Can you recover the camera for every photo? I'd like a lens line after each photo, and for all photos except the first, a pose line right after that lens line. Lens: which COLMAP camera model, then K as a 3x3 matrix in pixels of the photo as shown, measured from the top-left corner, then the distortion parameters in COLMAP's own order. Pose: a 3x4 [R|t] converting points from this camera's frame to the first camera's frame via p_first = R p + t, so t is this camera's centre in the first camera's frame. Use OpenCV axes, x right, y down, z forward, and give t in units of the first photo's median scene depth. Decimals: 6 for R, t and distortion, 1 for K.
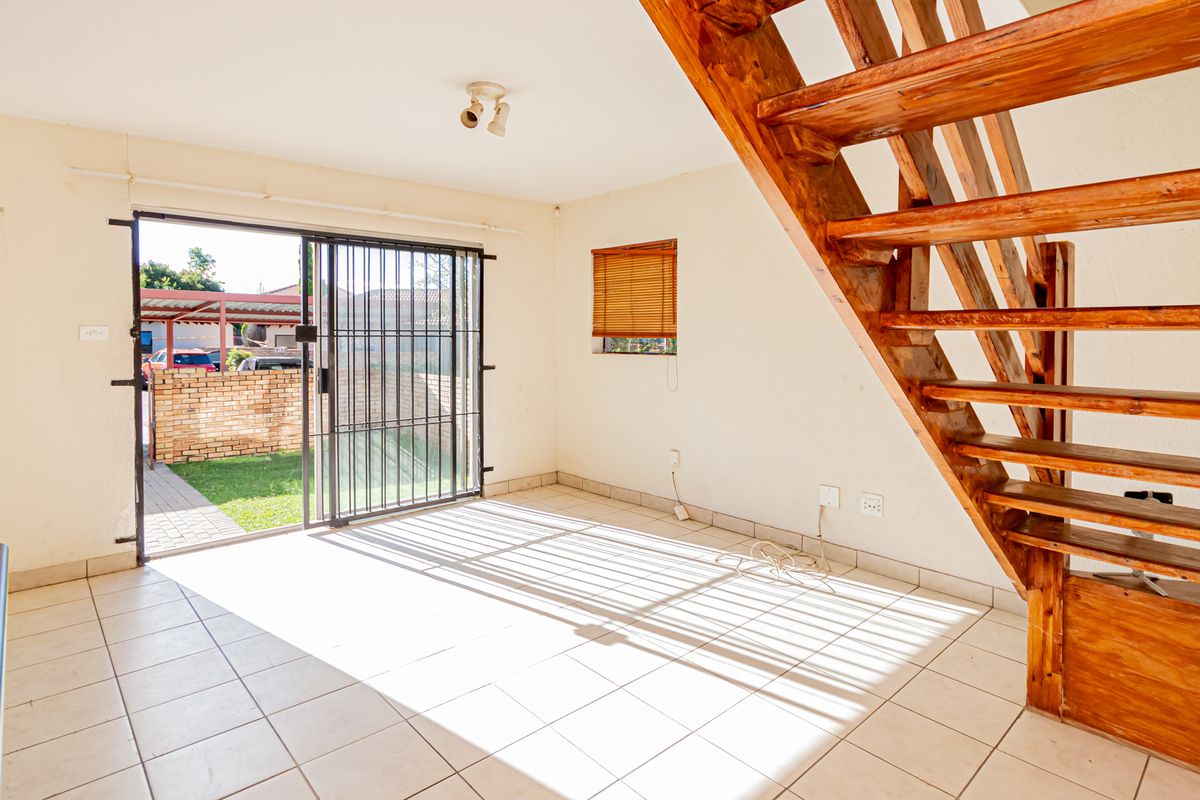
lens RADIAL K [[629.1, 0, 598.1], [0, 629.1, 350.4], [0, 0, 1]] dist [-0.001003, -0.001369]
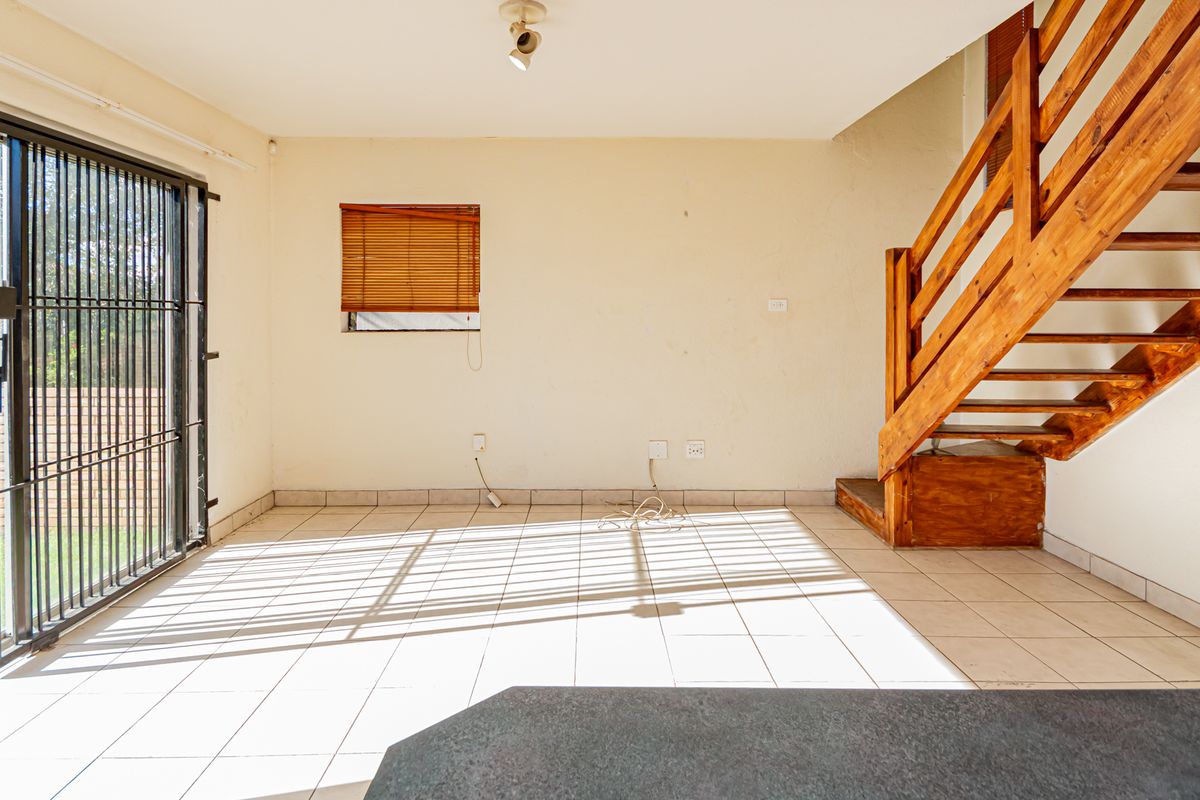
lens RADIAL K [[667.1, 0, 598.9], [0, 667.1, 320.7], [0, 0, 1]] dist [-0.002682, -0.000576]
pose [[0.664236, -0.007192, 0.747489, -0.601074], [0.020840, 0.999743, -0.008900, 0.006064], [-0.747233, 0.021490, 0.664215, 0.265369]]
